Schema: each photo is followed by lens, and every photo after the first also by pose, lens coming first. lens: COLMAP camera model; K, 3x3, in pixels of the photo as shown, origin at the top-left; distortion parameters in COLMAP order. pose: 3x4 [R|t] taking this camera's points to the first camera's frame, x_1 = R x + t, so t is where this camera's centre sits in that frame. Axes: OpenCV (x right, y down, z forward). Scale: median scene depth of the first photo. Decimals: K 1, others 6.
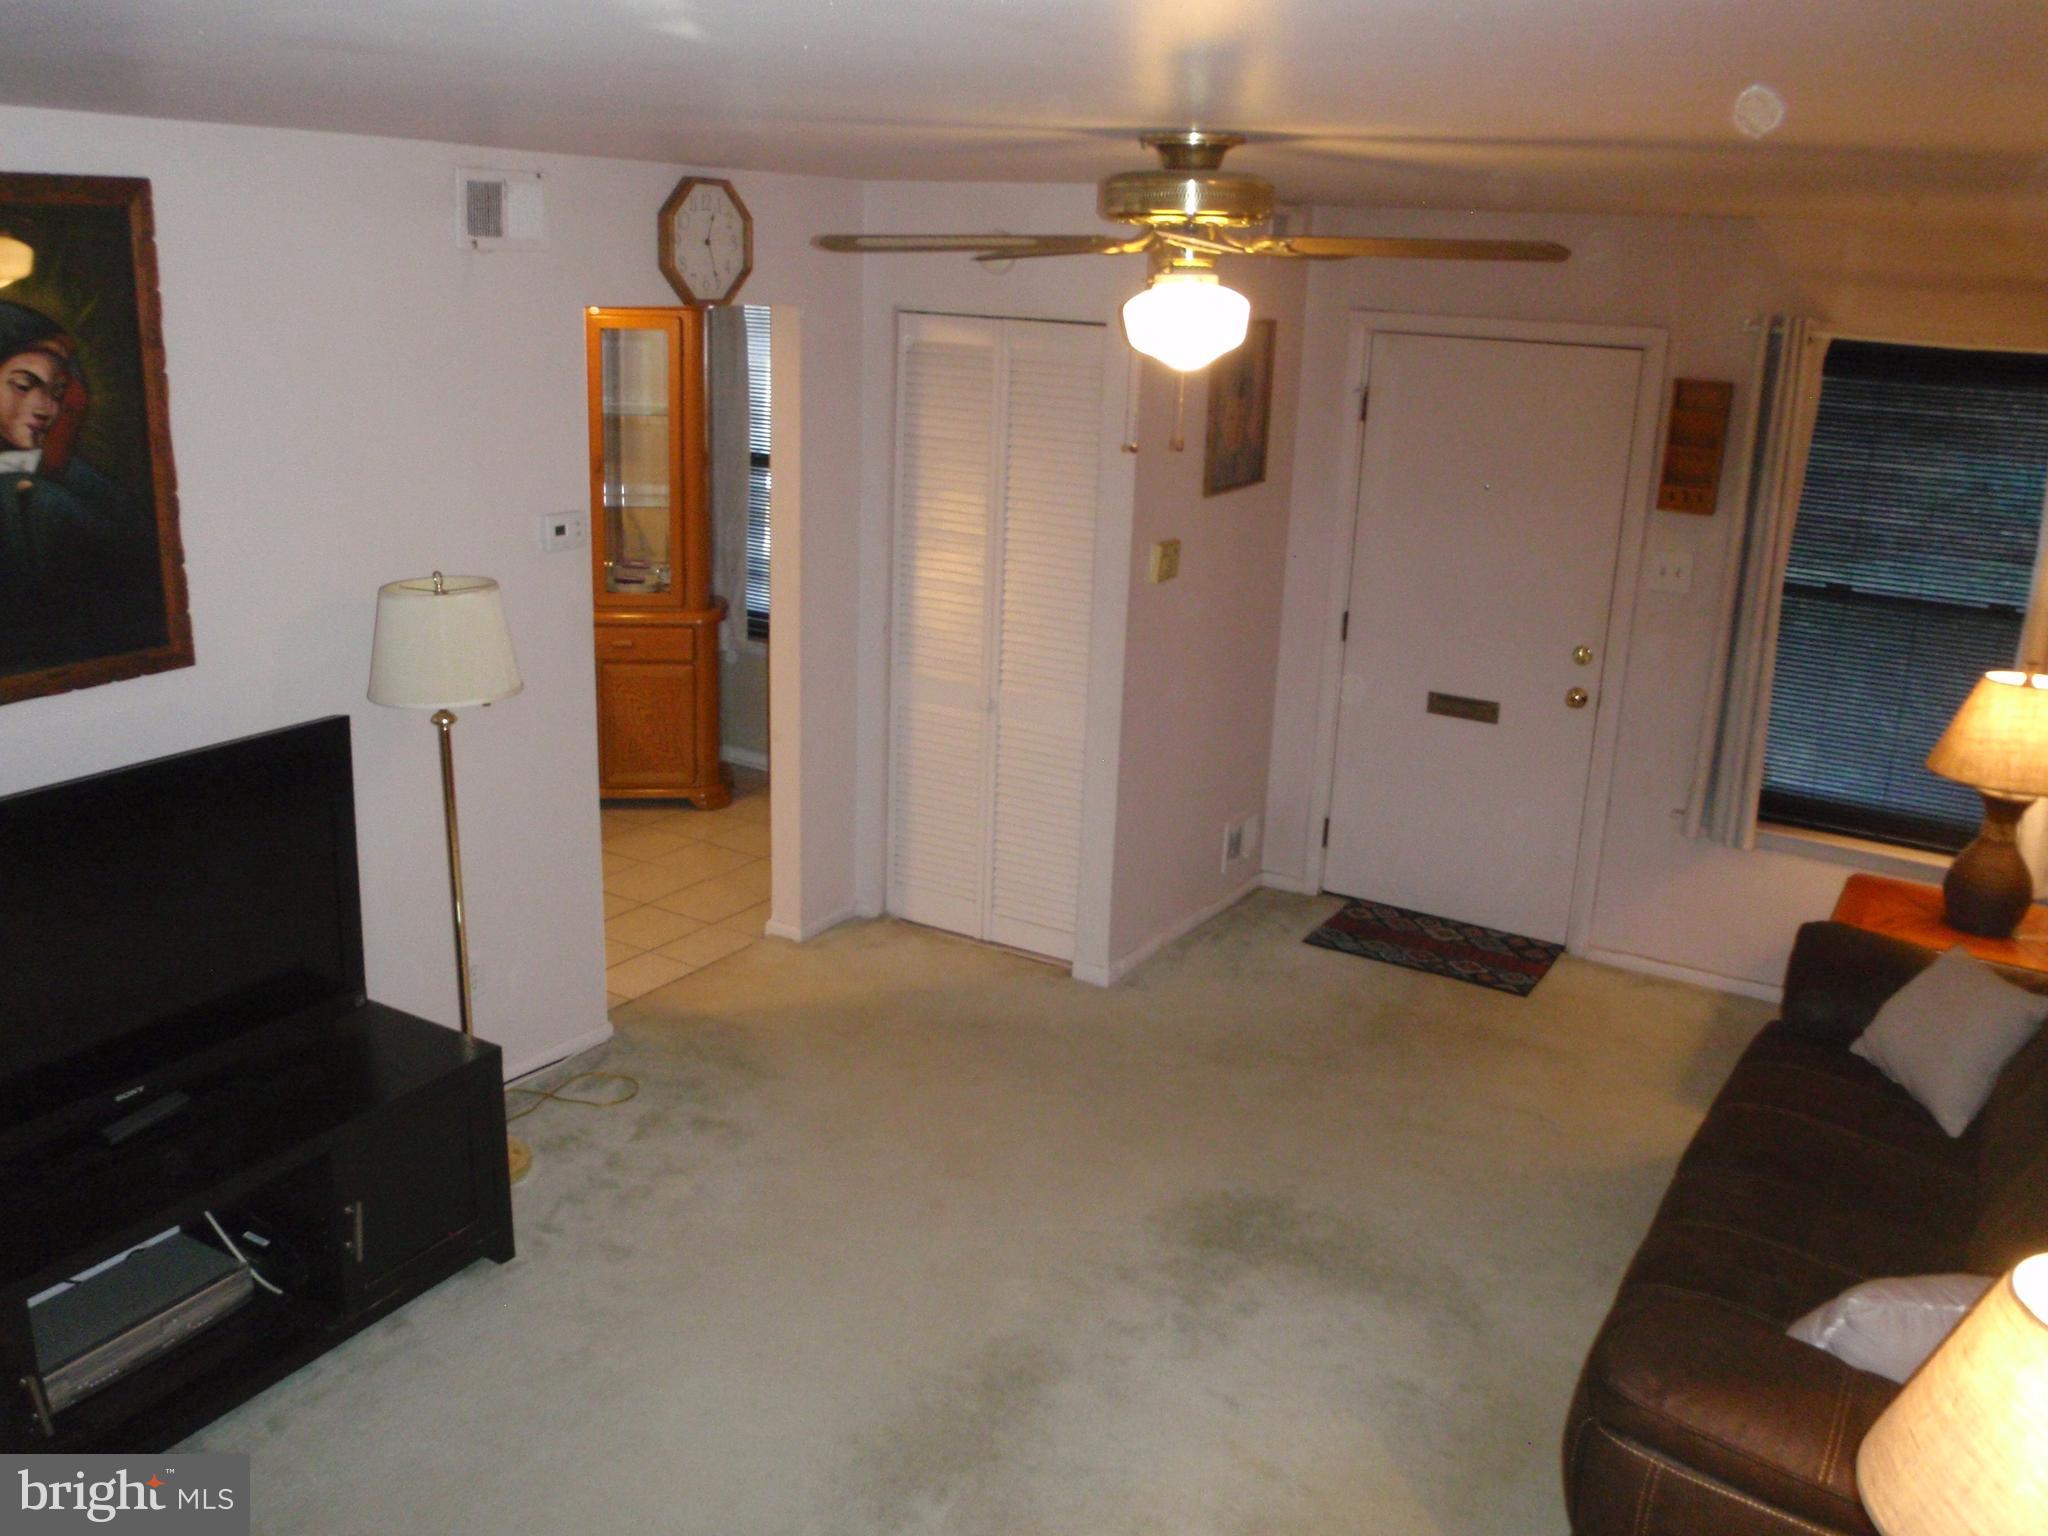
lens RADIAL K [[1749.3, 0, 1022.6], [0, 1749.3, 756.4], [0, 0, 1]] dist [-0.065033, 0.031397]
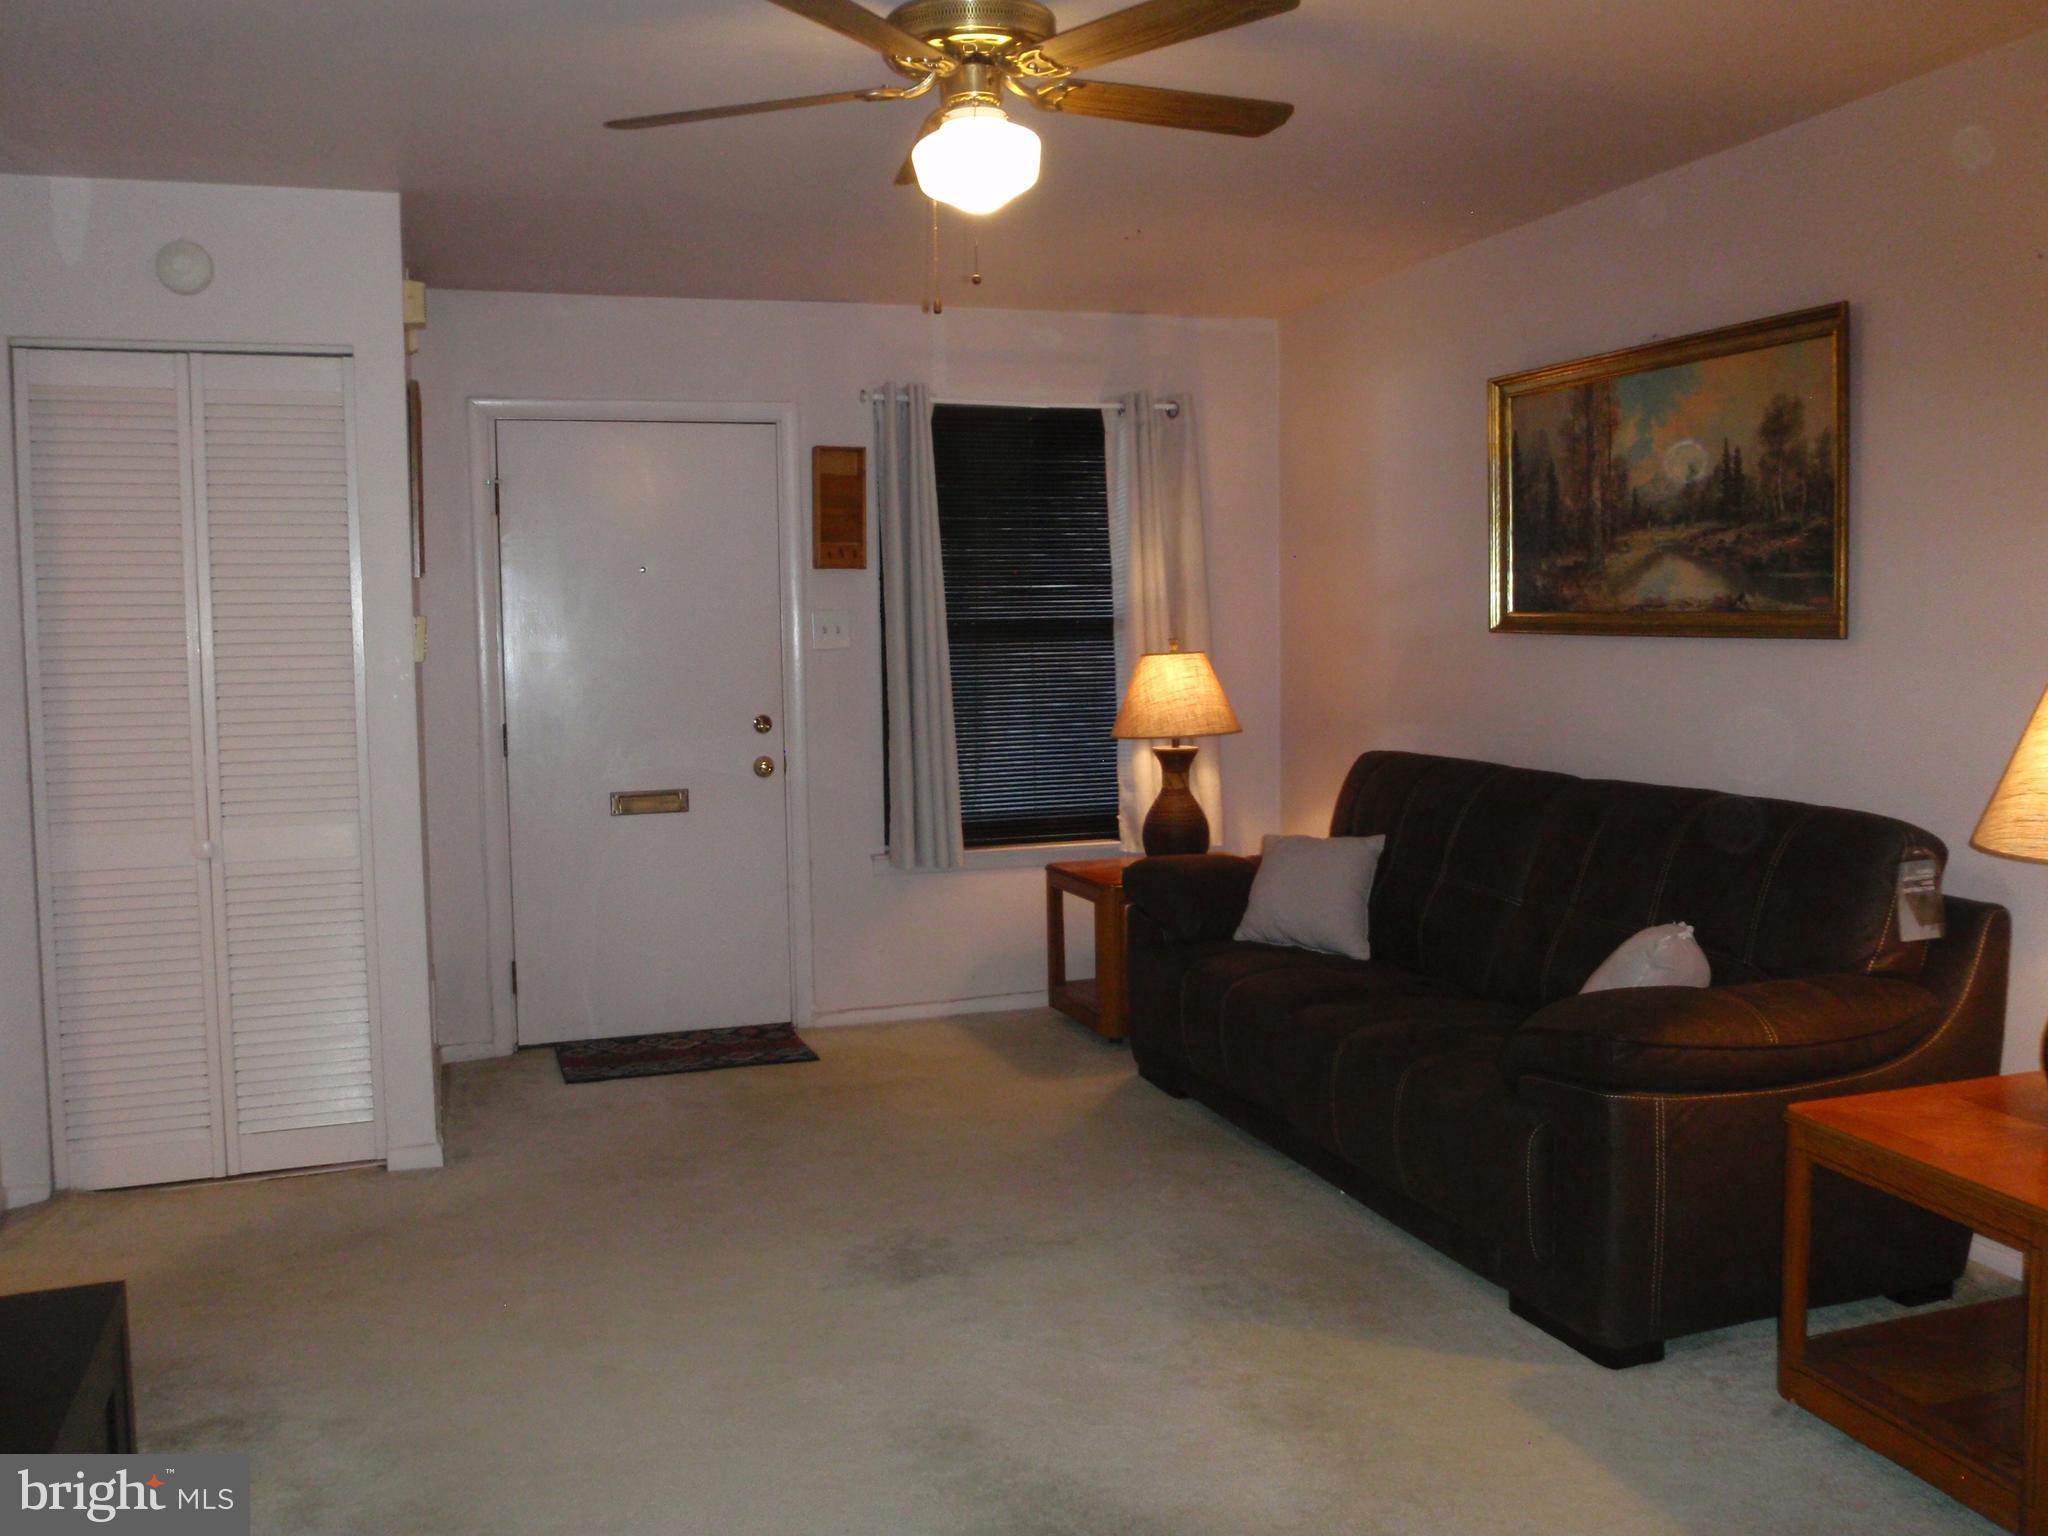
lens RADIAL K [[1749.3, 0, 1028.6], [0, 1749.3, 776.3], [0, 0, 1]] dist [-0.065033, 0.031397]
pose [[0.632336, -0.112605, 0.766466, -0.370113], [0.259091, 0.963147, -0.072250, 0.086555], [-0.730084, 0.244271, 0.638208, 0.252730]]
